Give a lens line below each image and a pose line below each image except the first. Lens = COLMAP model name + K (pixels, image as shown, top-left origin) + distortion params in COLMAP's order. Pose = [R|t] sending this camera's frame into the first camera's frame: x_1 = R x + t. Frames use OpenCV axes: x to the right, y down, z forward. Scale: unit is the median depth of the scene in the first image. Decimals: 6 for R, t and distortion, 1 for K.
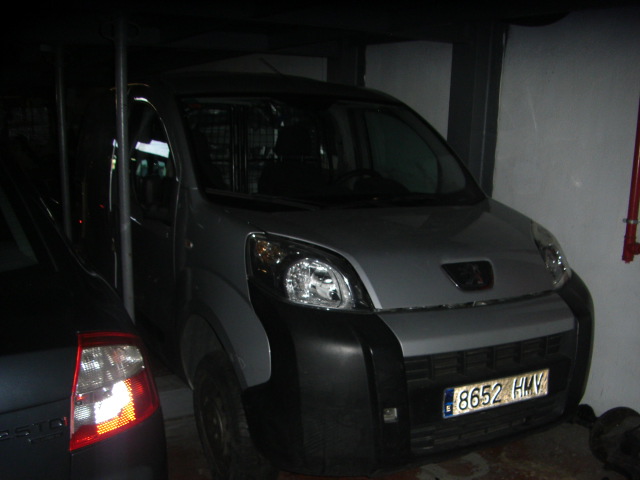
lens RADIAL K [[756.5, 0, 324.6], [0, 756.5, 245.1], [0, 0, 1]] dist [-0.118983, 0.000000]
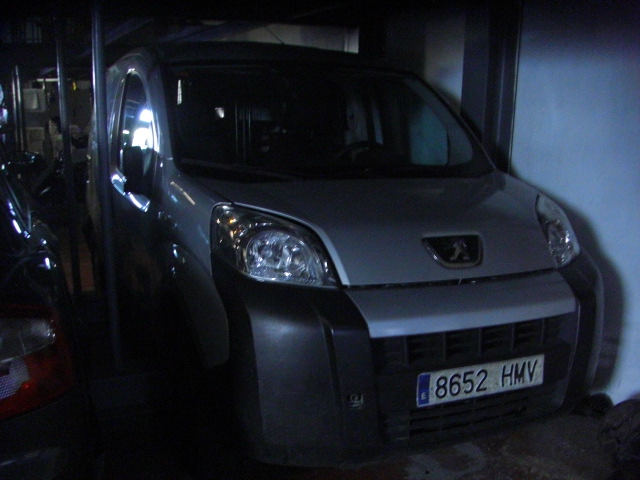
lens RADIAL K [[756.5, 0, 313.8], [0, 756.5, 238.8], [0, 0, 1]] dist [-0.118983, 0.000000]
pose [[0.995508, 0.003808, -0.094600, 0.111091], [-0.002838, 0.999942, 0.010384, 0.017407], [0.094634, -0.010068, 0.995461, 0.080359]]
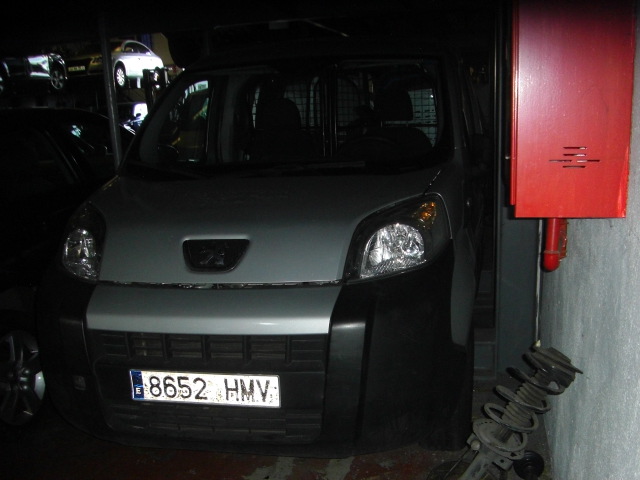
lens RADIAL K [[756.5, 0, 321.2], [0, 756.5, 239.7], [0, 0, 1]] dist [-0.118983, 0.000000]
pose [[0.679722, 0.052182, -0.731611, 0.943812], [-0.015728, 0.998274, 0.056589, -0.029357], [0.733301, -0.026958, 0.679370, 0.495181]]
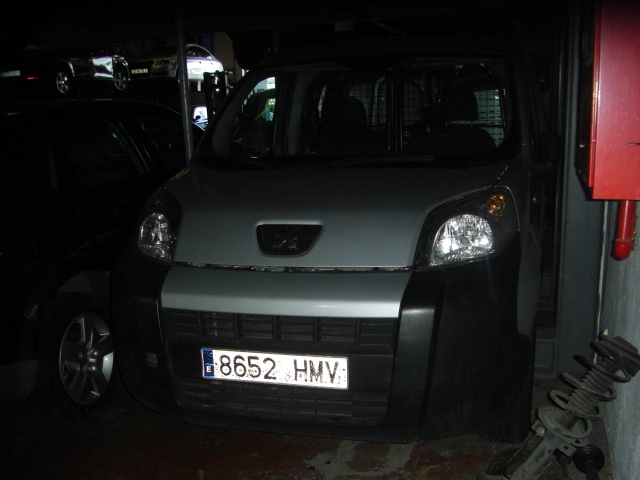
lens RADIAL K [[756.5, 0, 321.9], [0, 756.5, 243.9], [0, 0, 1]] dist [-0.118983, 0.000000]
pose [[0.629292, 0.065809, -0.774377, 0.945502], [-0.041981, 0.997832, 0.050684, -0.002120], [0.776034, 0.000614, 0.630691, 0.461091]]
